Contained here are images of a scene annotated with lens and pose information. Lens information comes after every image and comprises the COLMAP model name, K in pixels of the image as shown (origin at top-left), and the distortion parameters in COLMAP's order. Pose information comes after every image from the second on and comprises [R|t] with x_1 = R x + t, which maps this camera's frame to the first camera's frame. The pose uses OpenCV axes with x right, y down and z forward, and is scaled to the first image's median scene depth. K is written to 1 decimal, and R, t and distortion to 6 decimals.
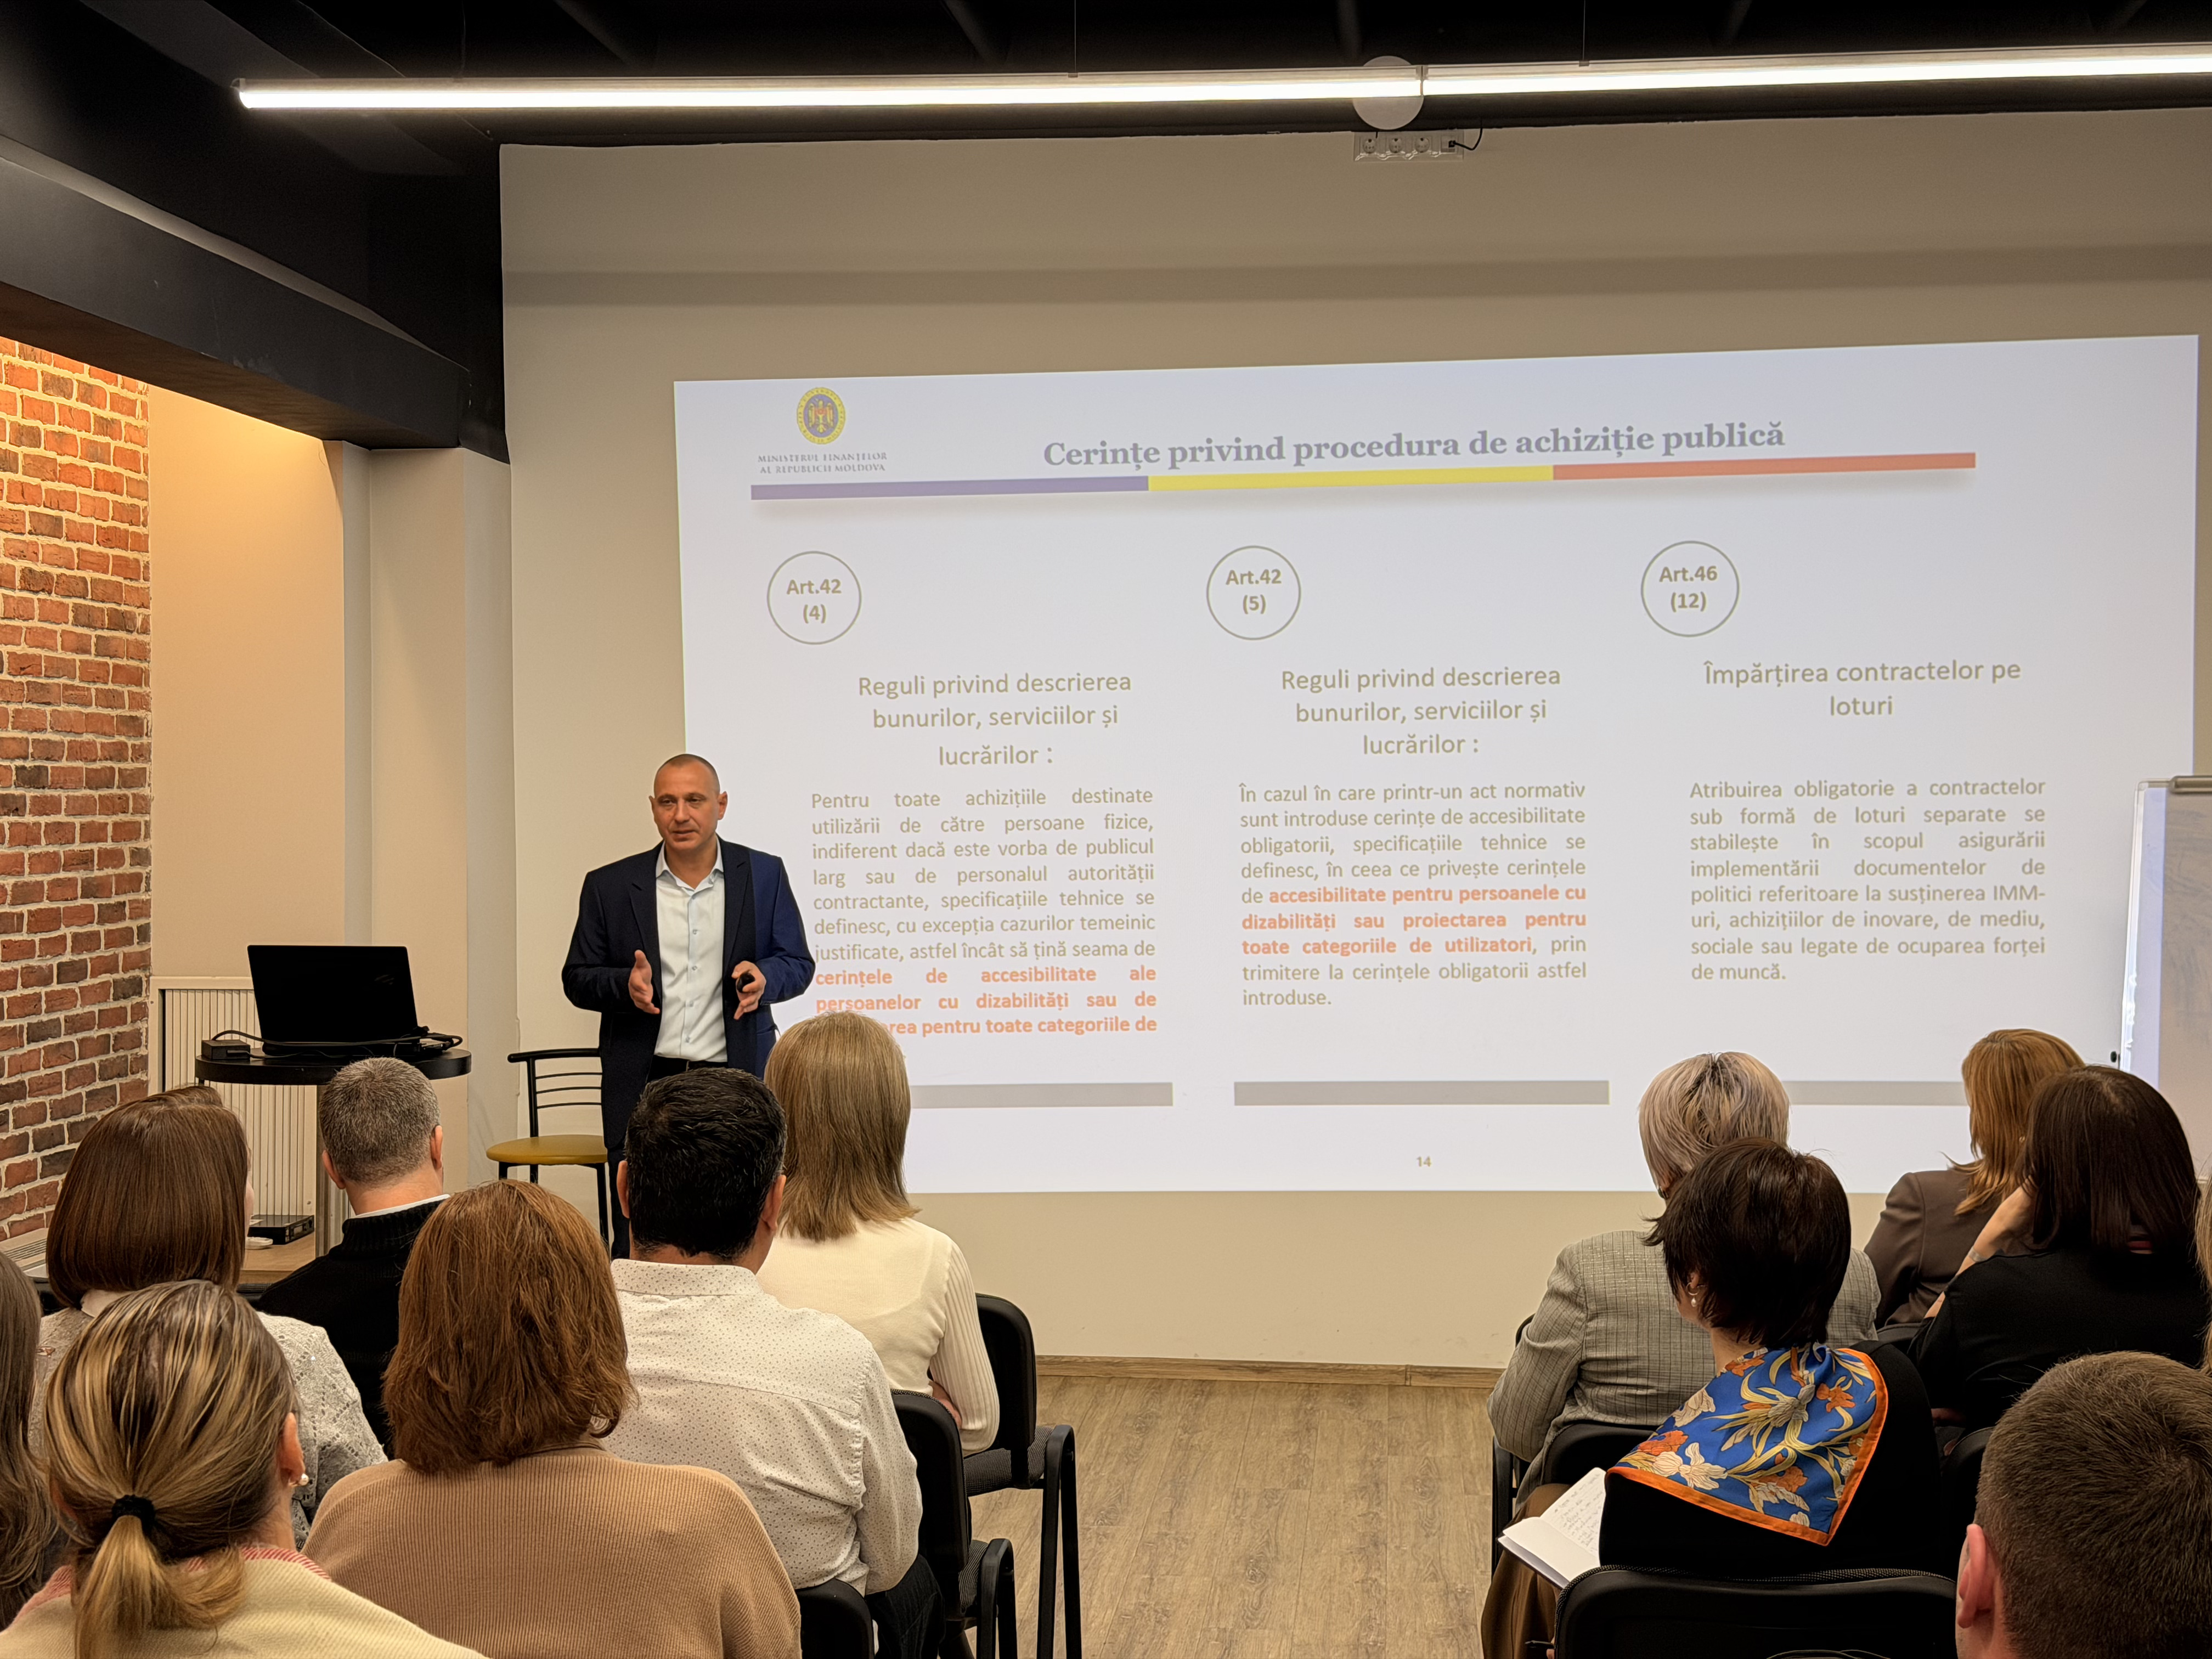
lens RADIAL K [[3125.1, 0, 1110.5], [0, 3125.1, 821.3], [0, 0, 1]] dist [0.104641, 0.000000]
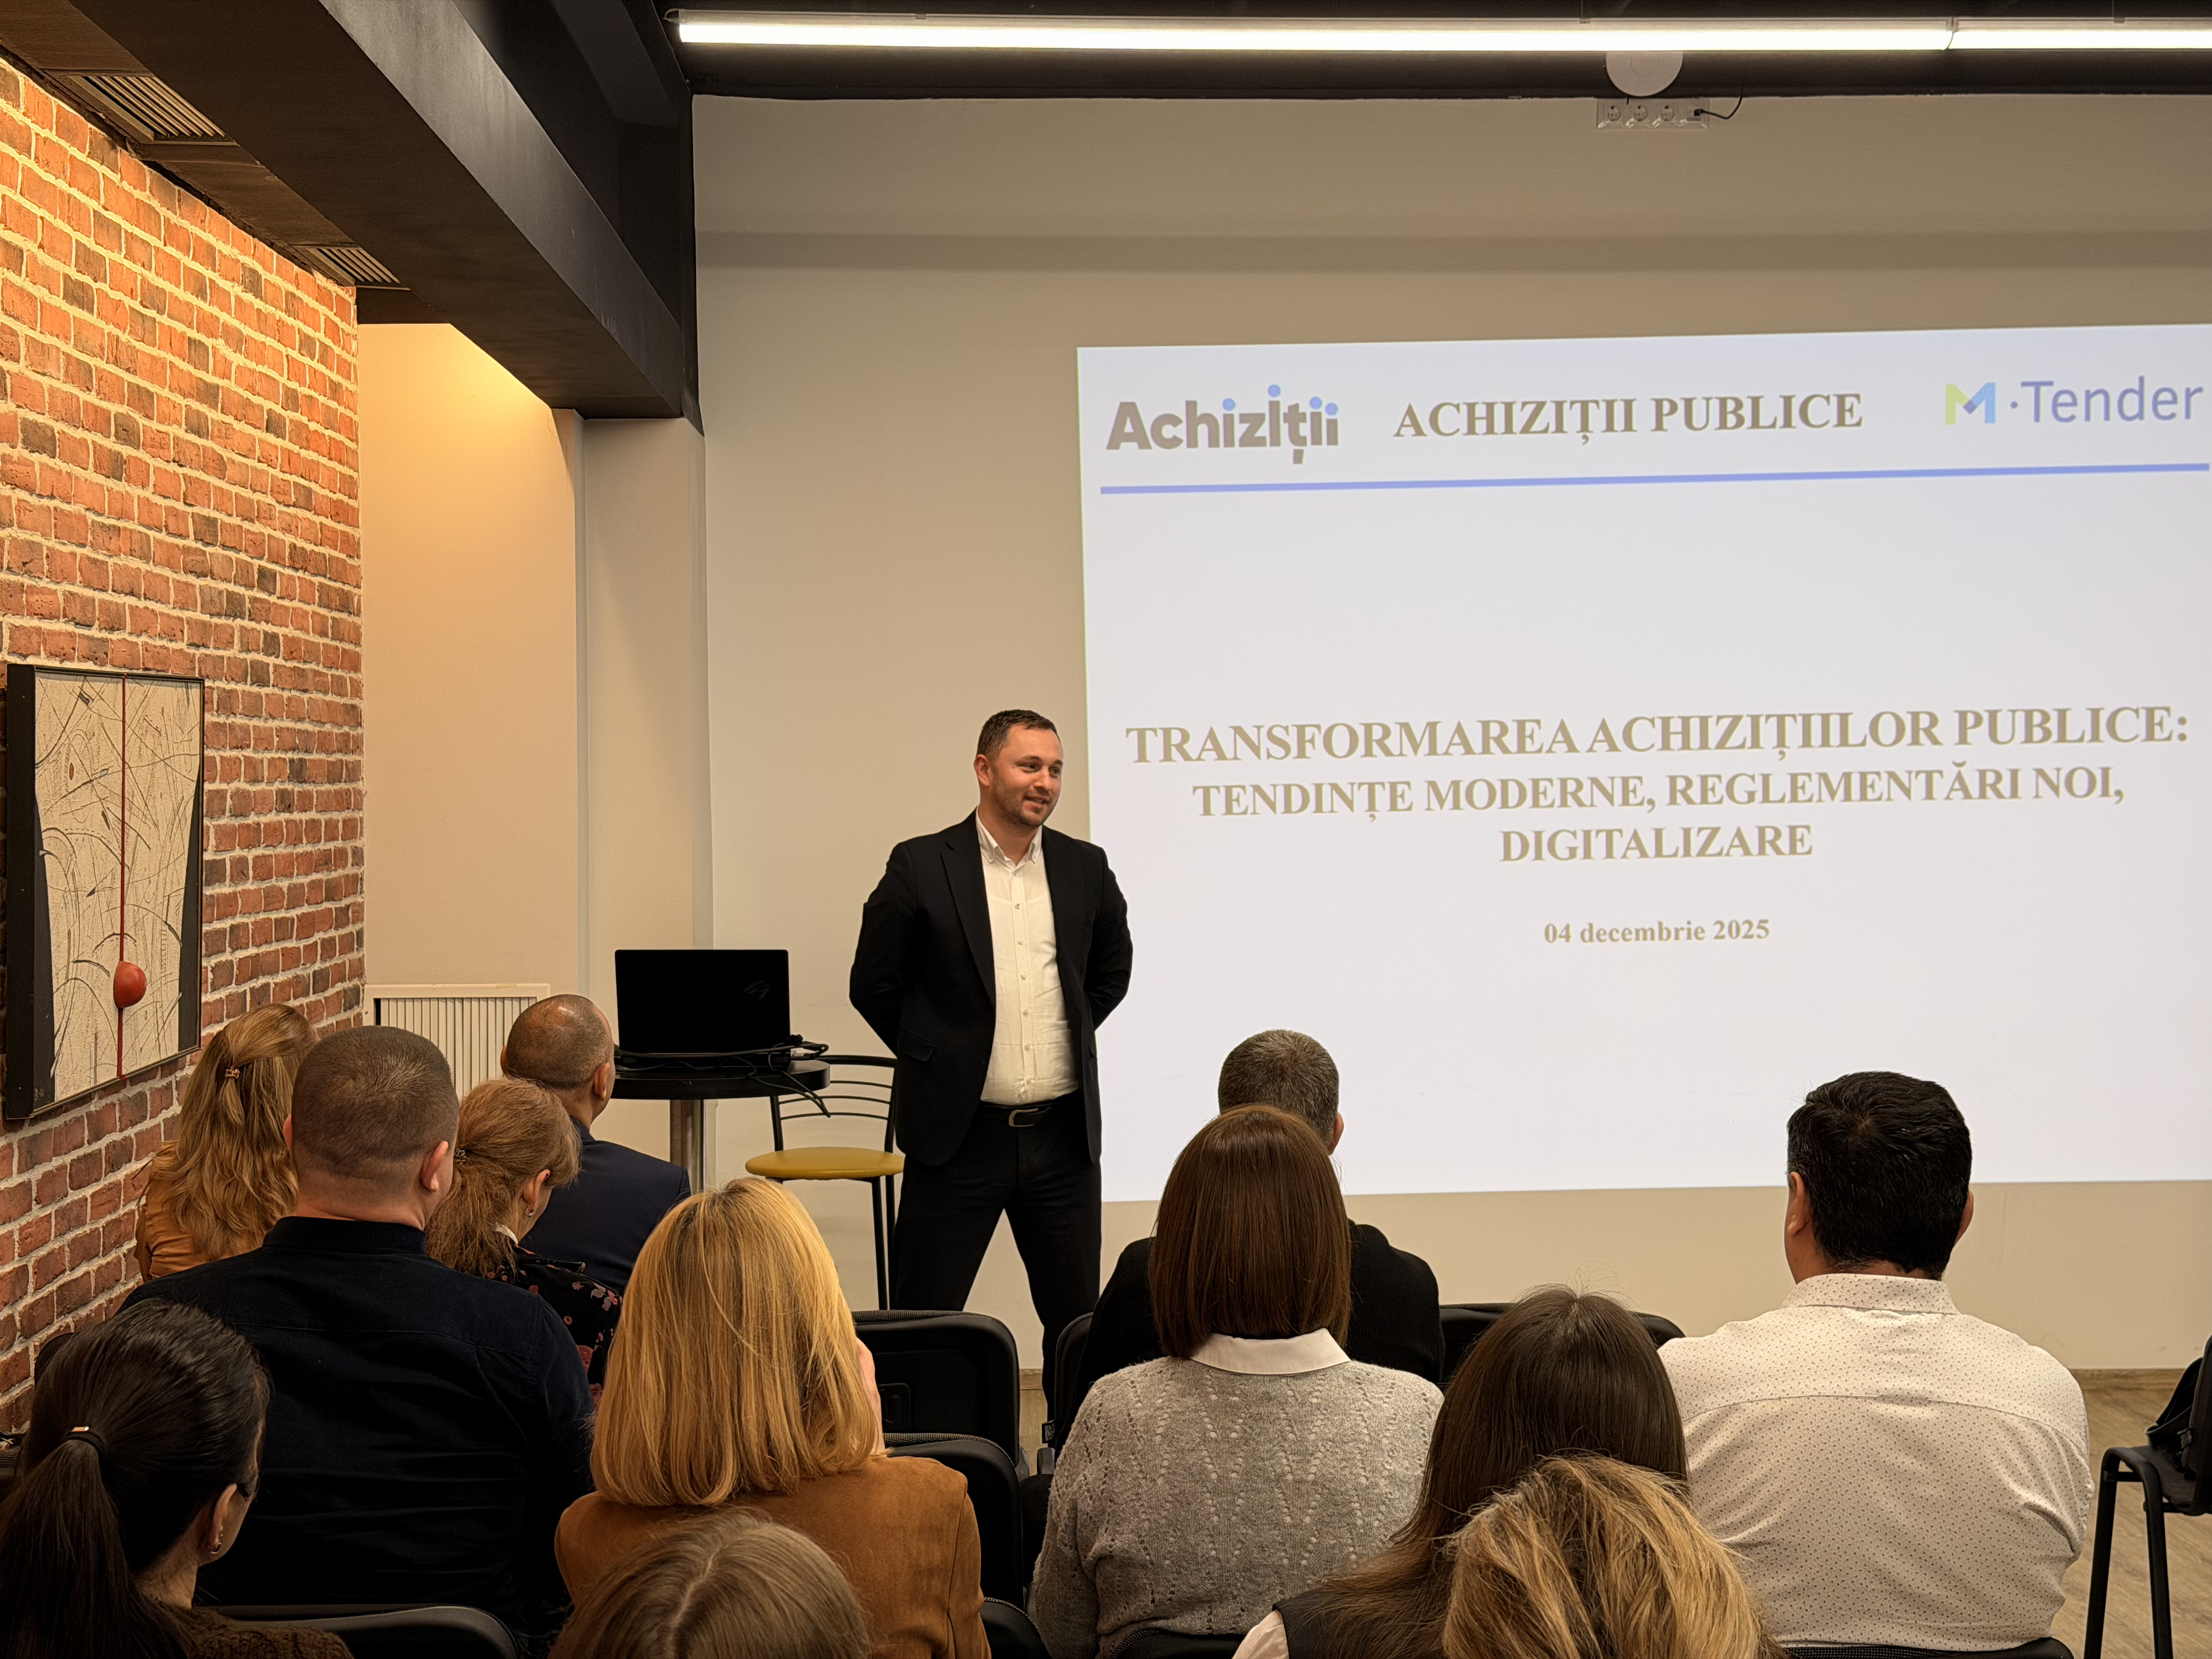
lens RADIAL K [[3125.1, 0, 1103.3], [0, 3125.1, 846.0], [0, 0, 1]] dist [0.104641, 0.000000]
pose [[0.991578, -0.007917, 0.129266, -0.218897], [0.006612, 0.999923, 0.010522, -0.000108], [-0.129339, -0.009579, 0.991554, 0.058189]]
